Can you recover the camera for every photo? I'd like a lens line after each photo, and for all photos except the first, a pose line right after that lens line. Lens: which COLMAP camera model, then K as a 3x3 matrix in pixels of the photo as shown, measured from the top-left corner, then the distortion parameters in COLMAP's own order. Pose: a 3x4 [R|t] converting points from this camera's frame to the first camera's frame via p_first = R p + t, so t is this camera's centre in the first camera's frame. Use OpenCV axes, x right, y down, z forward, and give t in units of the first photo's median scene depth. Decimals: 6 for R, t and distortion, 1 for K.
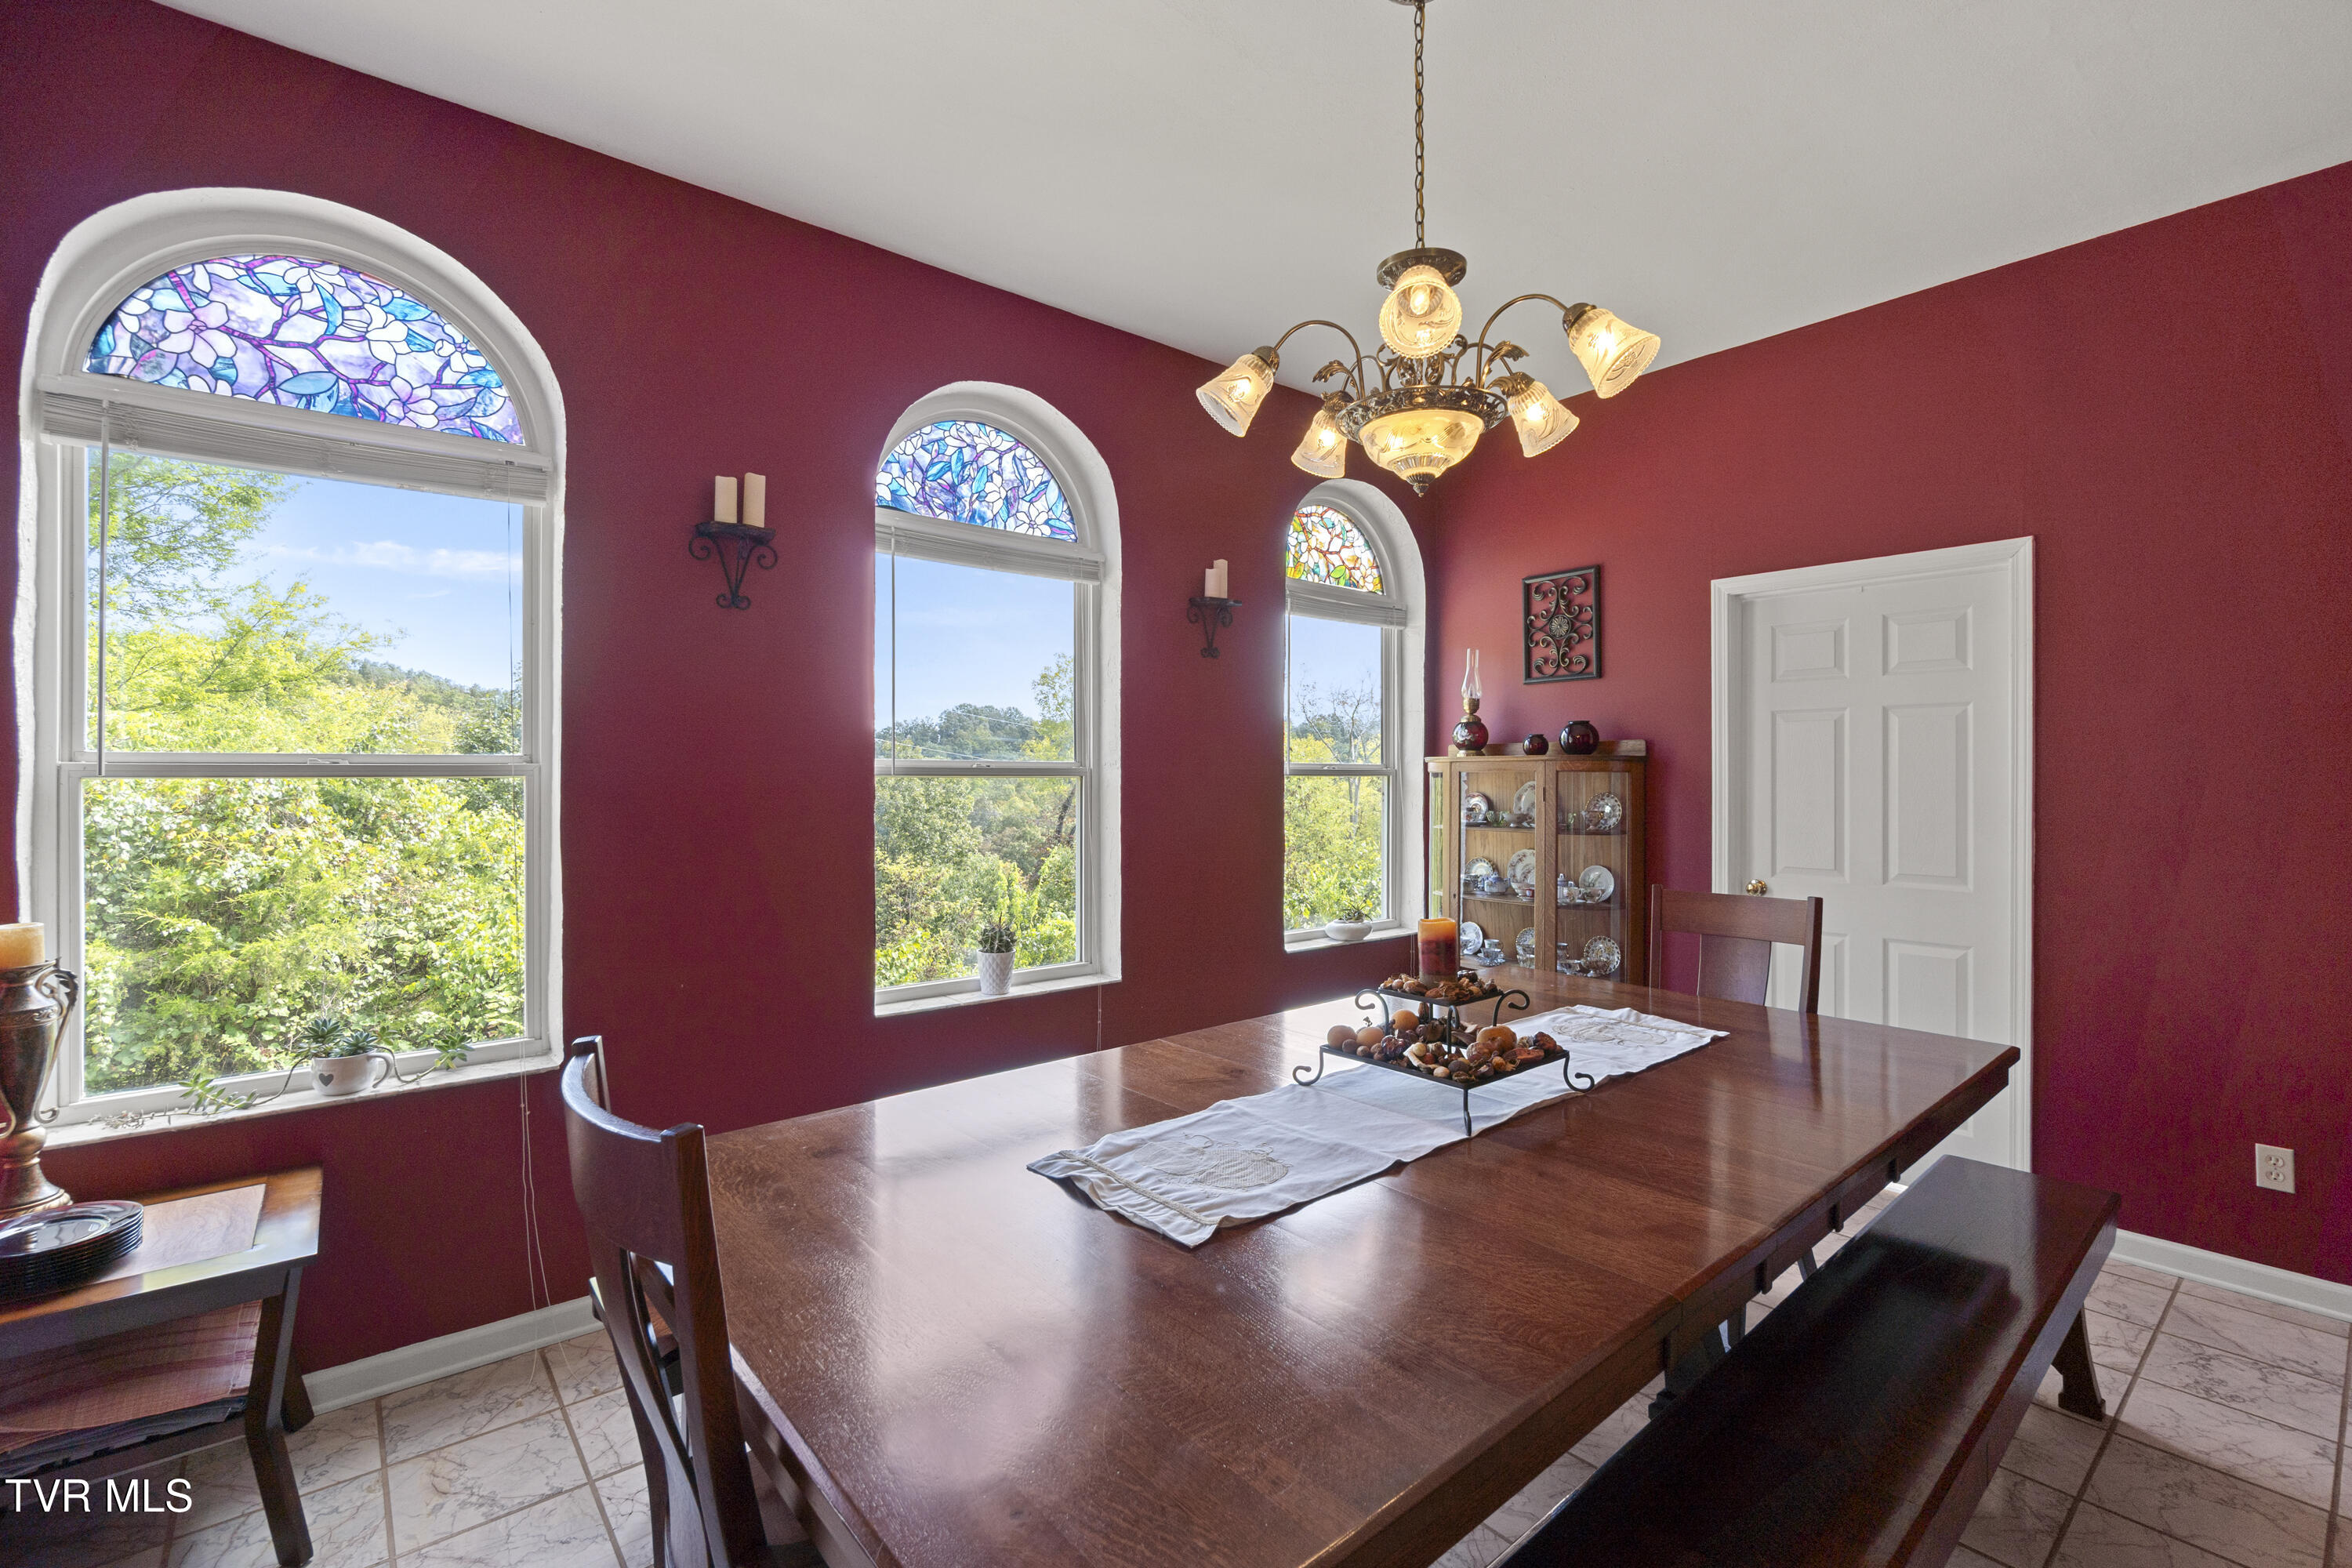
lens RADIAL K [[1018.1, 0, 1183.3], [0, 1018.1, 767.2], [0, 0, 1]] dist [-0.002154, -0.000312]
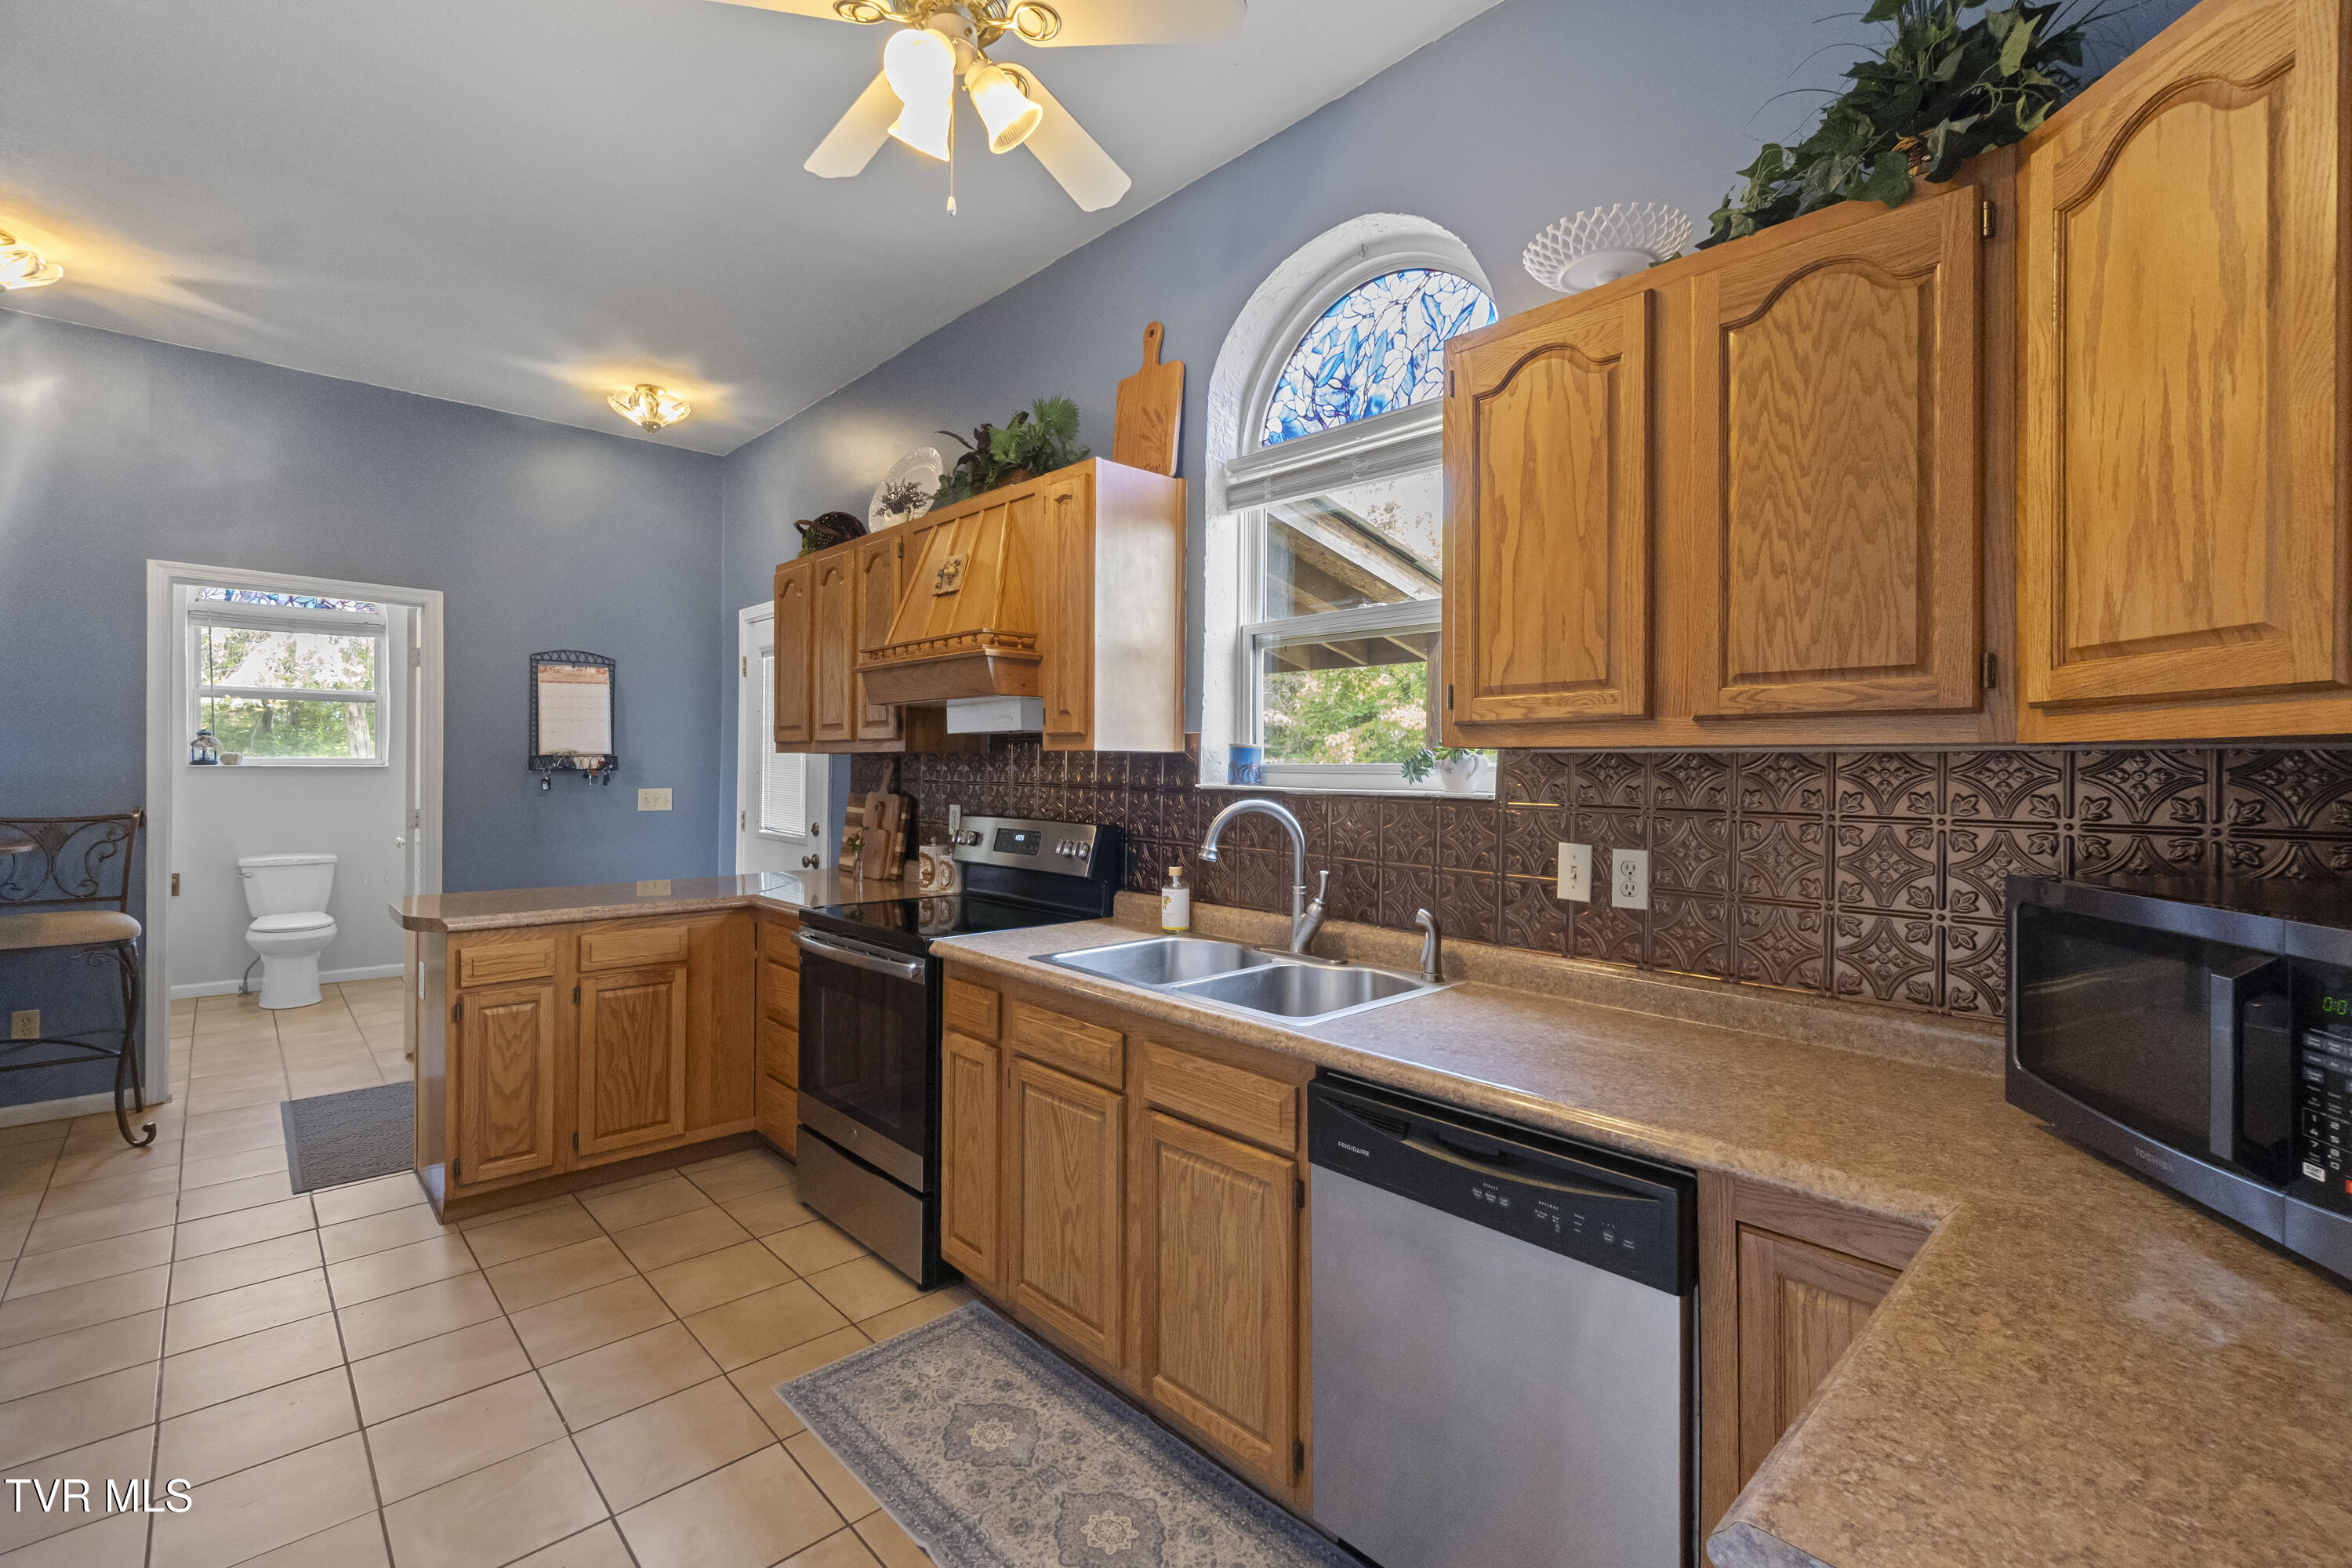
lens RADIAL K [[1018.1, 0, 1183.3], [0, 1018.1, 767.2], [0, 0, 1]] dist [-0.002154, -0.000312]
pose [[0.071159, 0.004969, -0.997453, 0.539311], [-0.002221, 0.999986, 0.004824, 0.019677], [0.997463, 0.001872, 0.071169, 0.799140]]
